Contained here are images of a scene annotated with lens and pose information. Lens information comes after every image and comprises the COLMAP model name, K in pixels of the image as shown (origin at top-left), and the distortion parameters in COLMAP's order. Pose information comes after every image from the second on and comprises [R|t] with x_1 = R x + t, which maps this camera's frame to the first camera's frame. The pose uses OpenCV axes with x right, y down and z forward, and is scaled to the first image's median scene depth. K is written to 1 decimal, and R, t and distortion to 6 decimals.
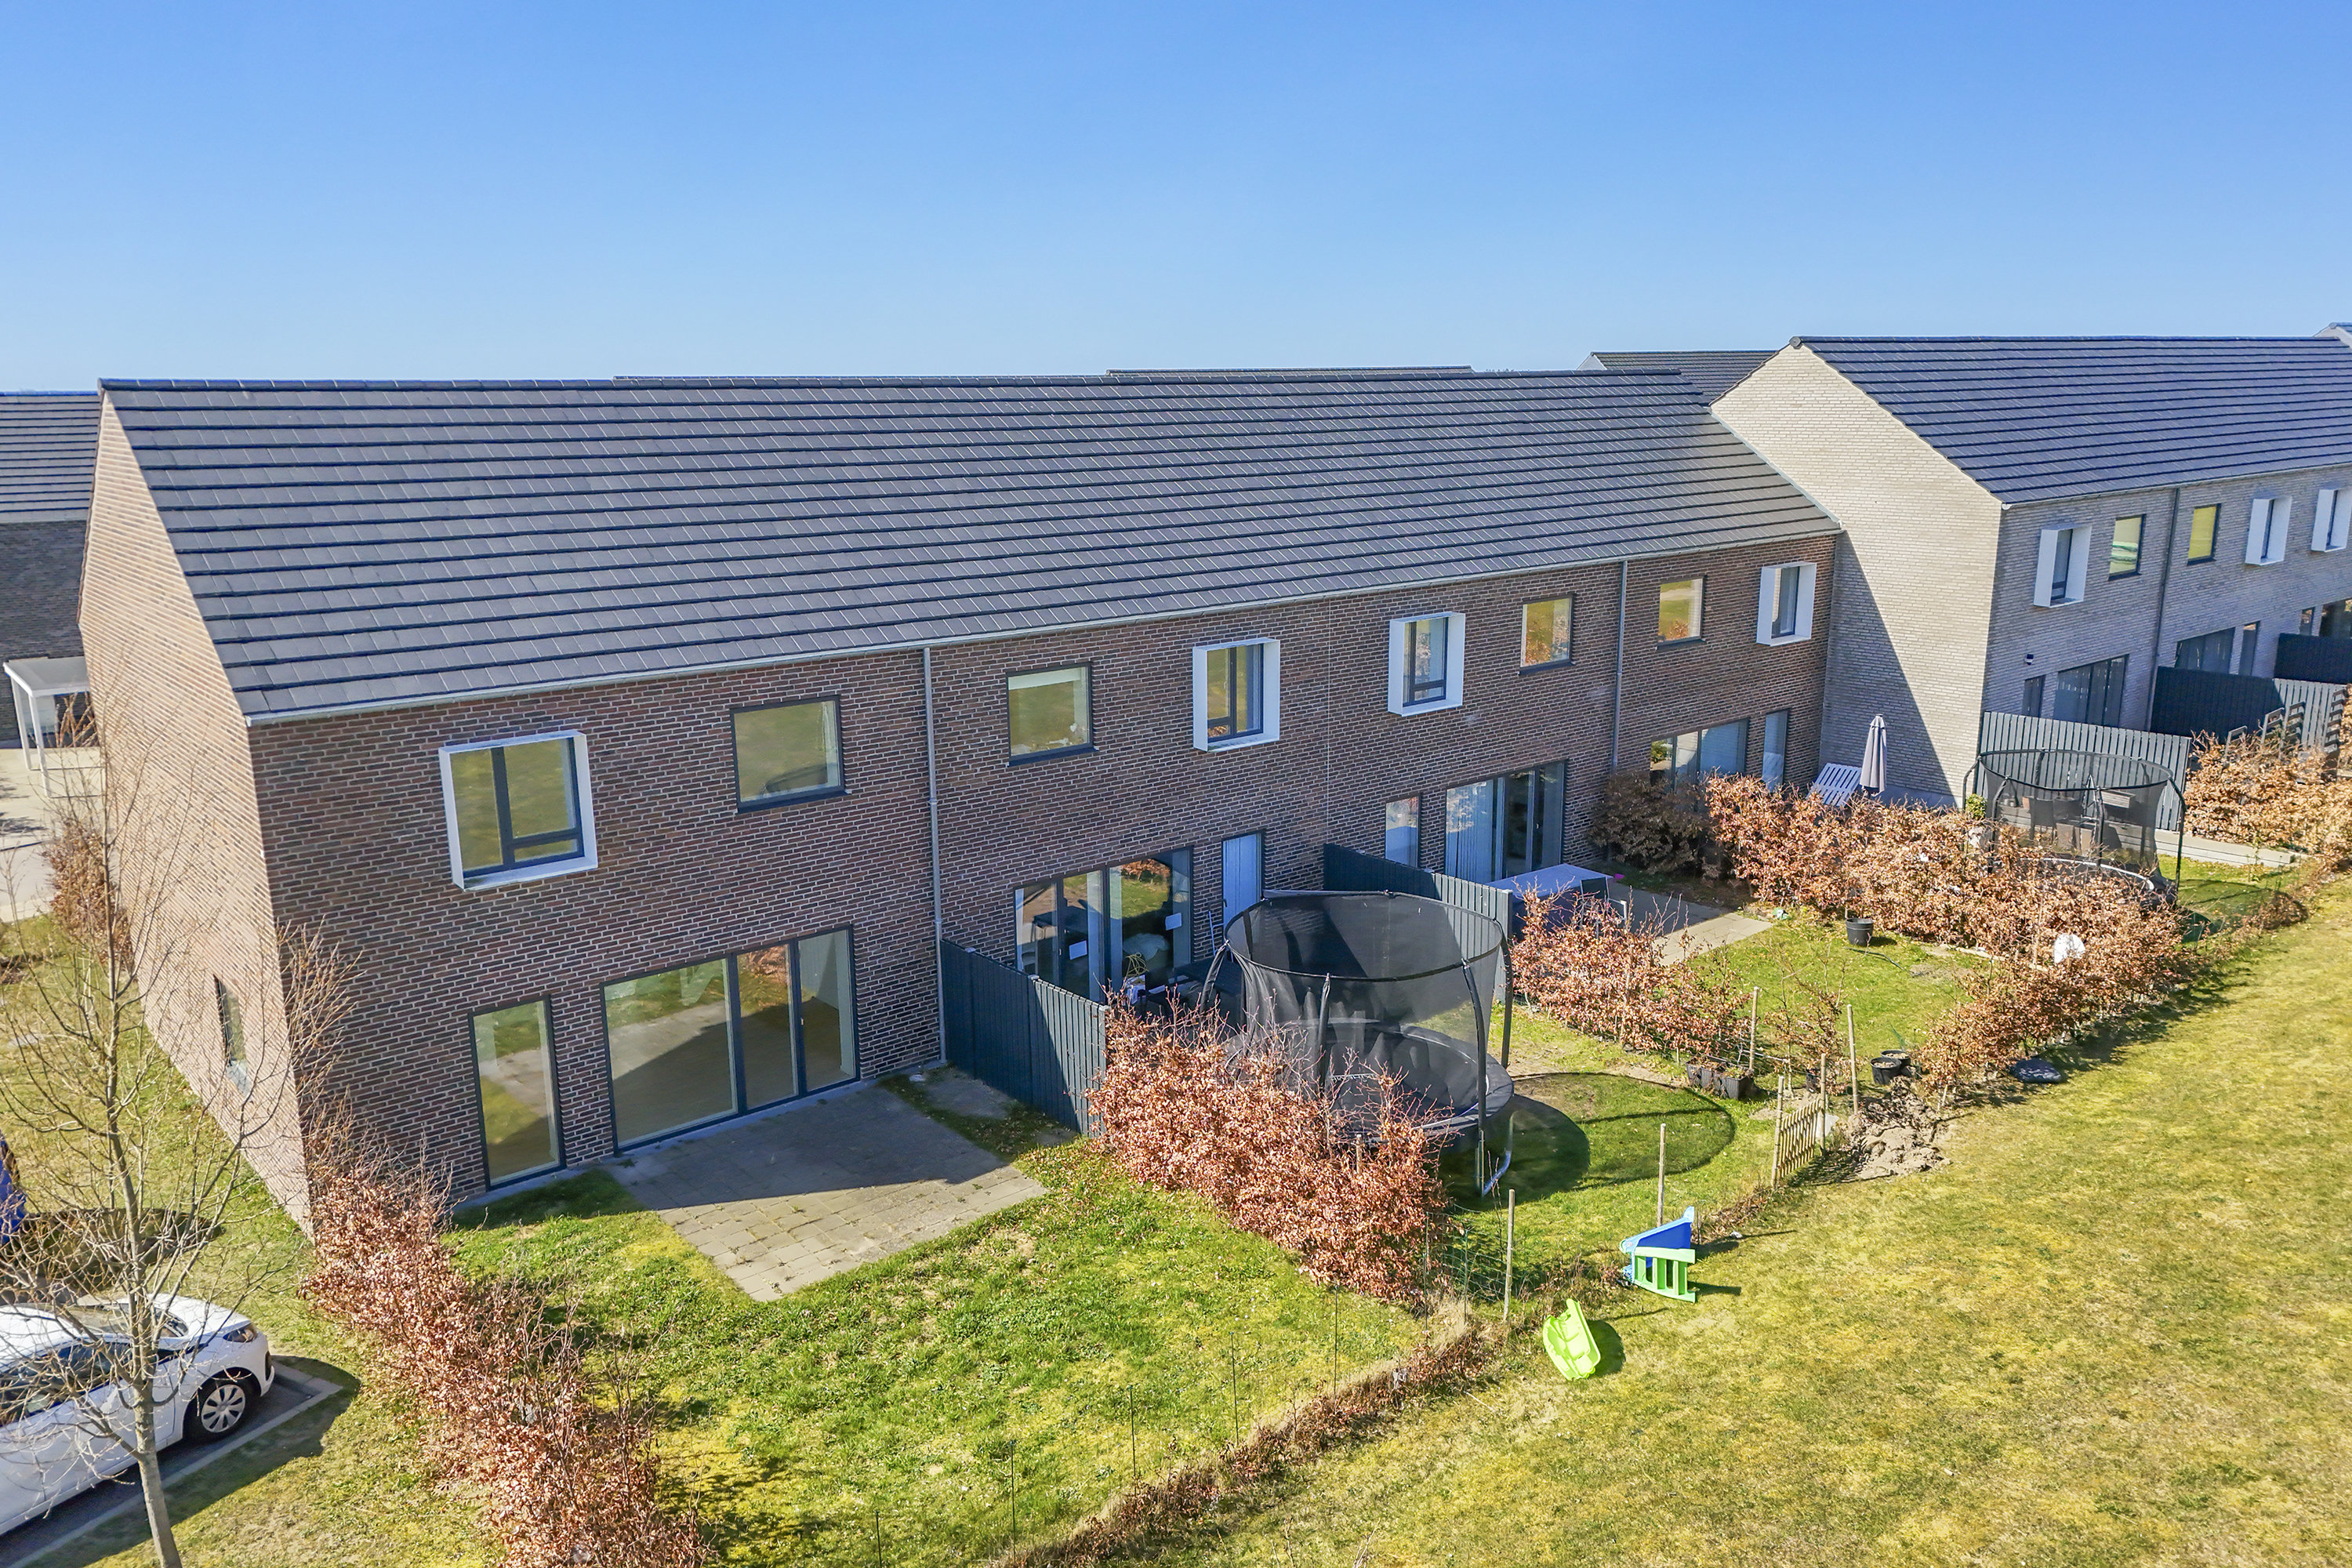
lens RADIAL K [[1755.4, 0, 1187.2], [0, 1755.4, 795.0], [0, 0, 1]] dist [0.081657, -0.071364]
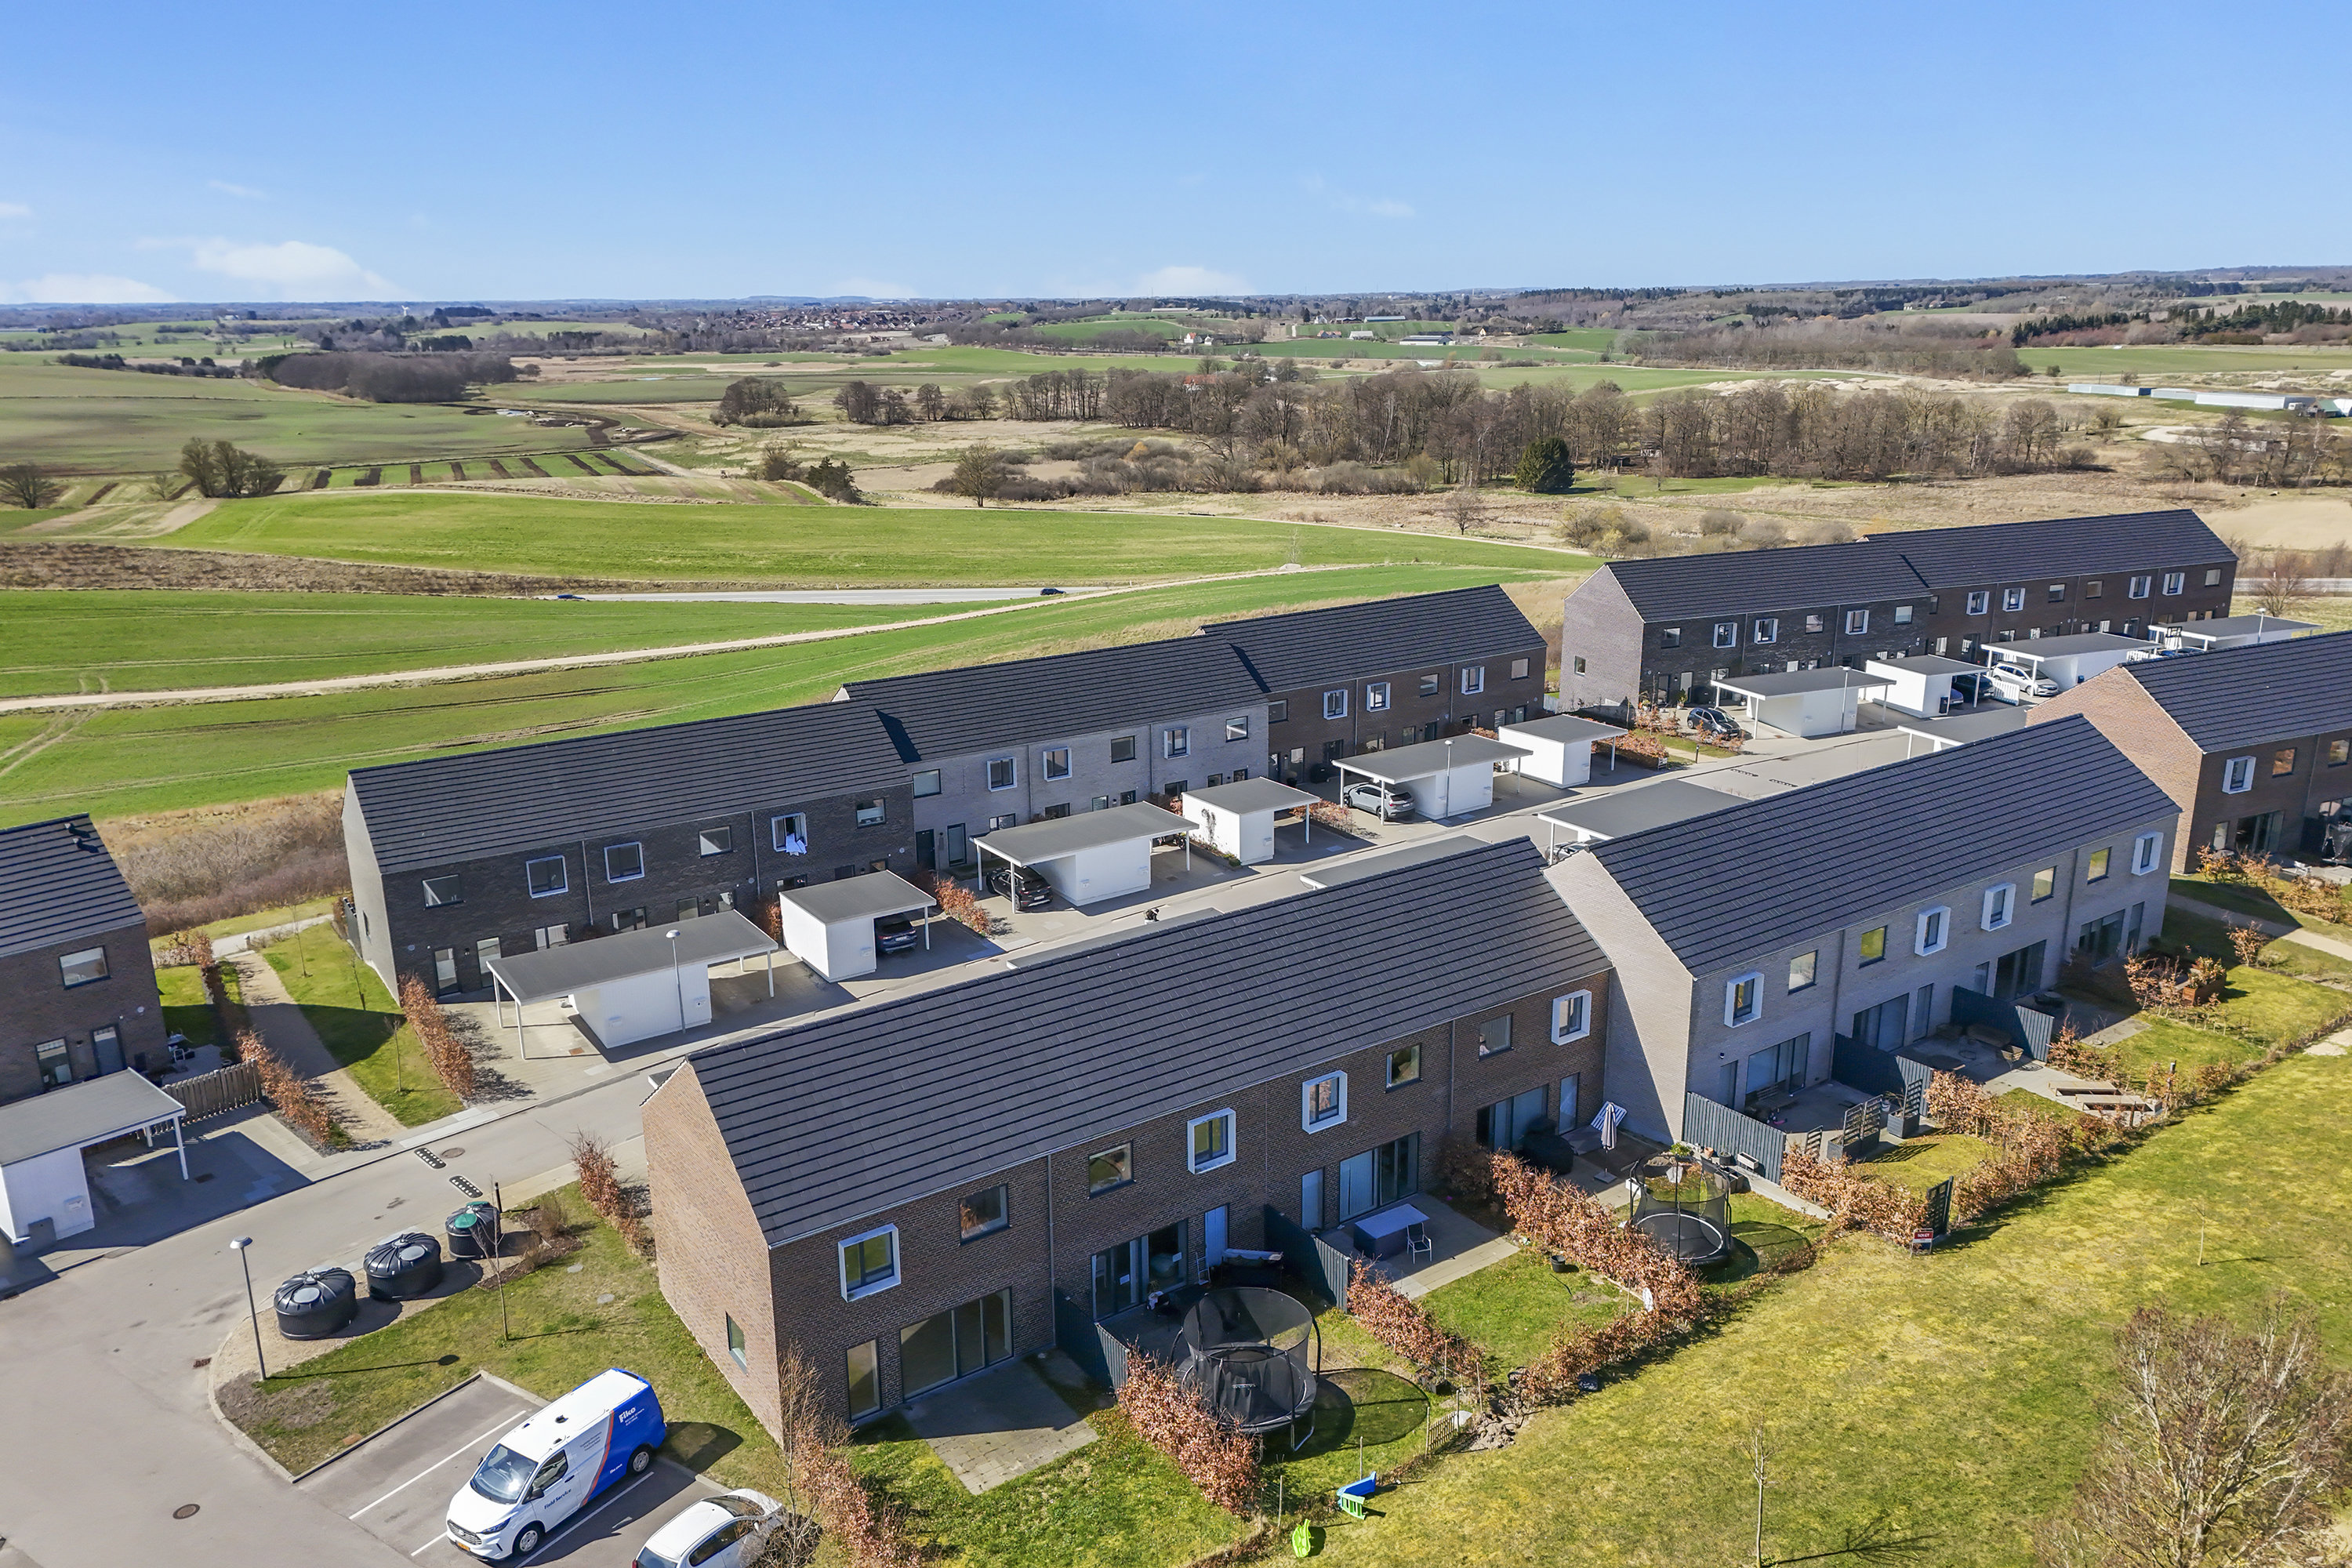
lens RADIAL K [[1755.4, 0, 1176.6], [0, 1755.4, 787.4], [0, 0, 1]] dist [0.081657, -0.071364]
pose [[0.996377, 0.019447, -0.082792, 0.193381], [-0.016256, 0.999105, 0.039050, -0.705157], [0.083477, -0.037562, 0.995801, -1.218468]]
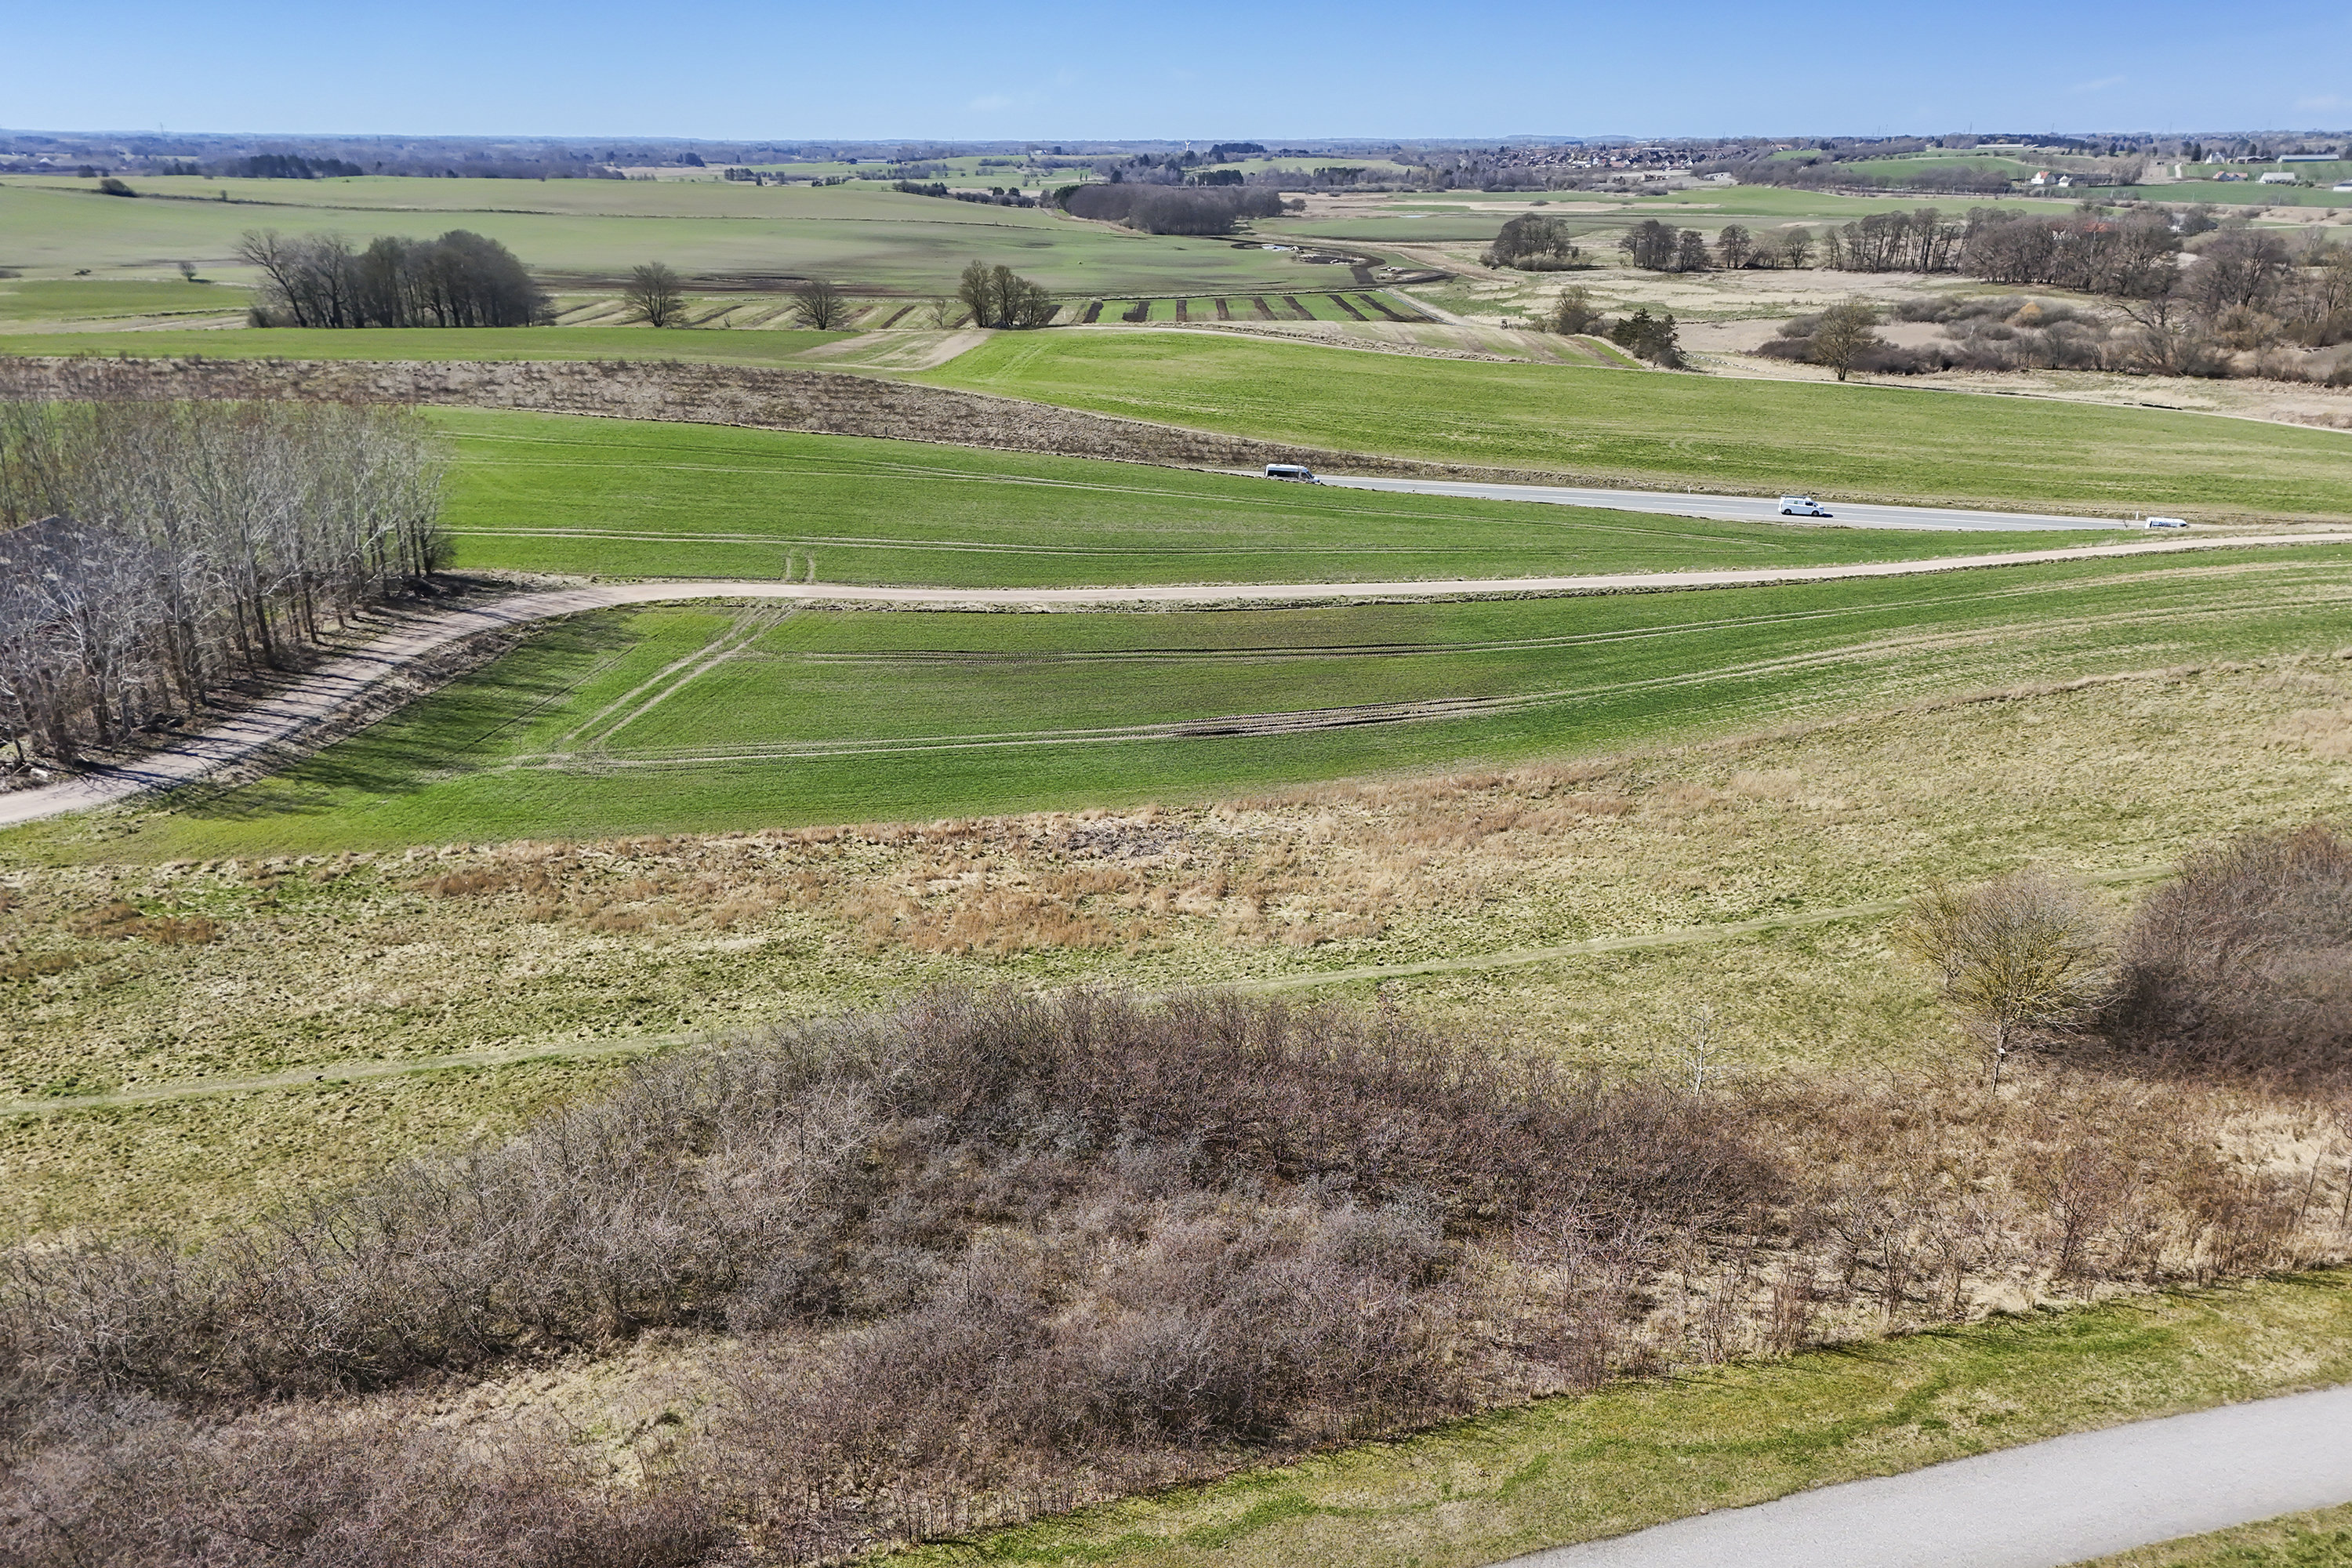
lens RADIAL K [[1755.4, 0, 1138.4], [0, 1755.4, 762.9], [0, 0, 1]] dist [0.081657, -0.071364]
pose [[0.874552, 0.169318, -0.454412, -1.755306], [-0.120291, 0.983522, 0.134958, -1.205052], [0.469775, -0.063366, 0.880509, 2.203712]]
